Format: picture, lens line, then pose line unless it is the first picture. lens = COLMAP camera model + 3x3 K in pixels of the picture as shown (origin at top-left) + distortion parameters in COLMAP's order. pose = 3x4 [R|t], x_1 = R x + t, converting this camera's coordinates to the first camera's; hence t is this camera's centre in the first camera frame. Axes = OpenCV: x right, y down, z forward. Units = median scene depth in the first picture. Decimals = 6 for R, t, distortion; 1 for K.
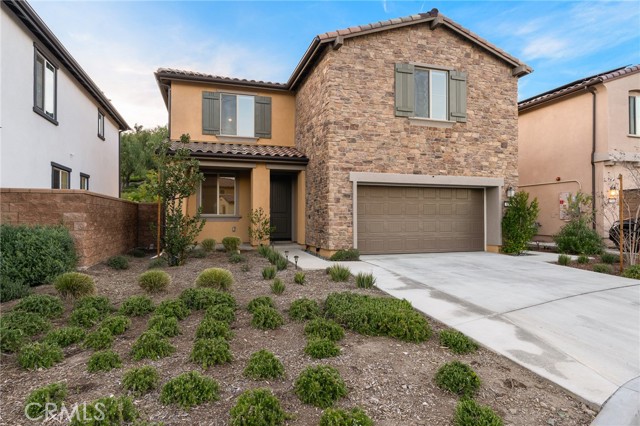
lens RADIAL K [[364.6, 0, 320.0], [0, 364.6, 213.0], [0, 0, 1]] dist [0.001211, 0.000558]
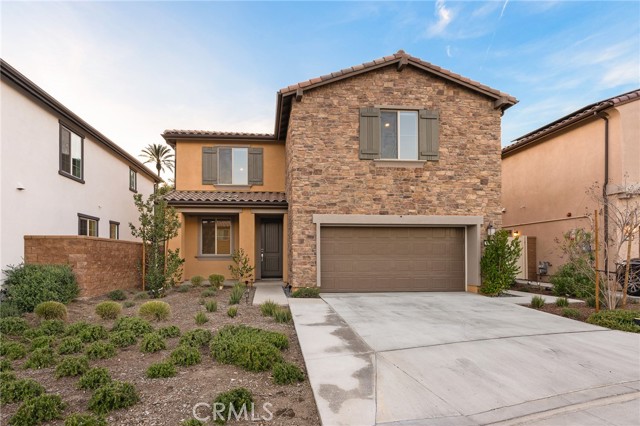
lens RADIAL K [[351.1, 0, 319.4], [0, 351.1, 252.2], [0, 0, 1]] dist [-0.002221, -0.000588]
pose [[0.976926, -0.004355, -0.213533, 0.289066], [0.004732, 0.999988, 0.001253, -0.003253], [0.213525, -0.002235, 0.976935, 0.001629]]
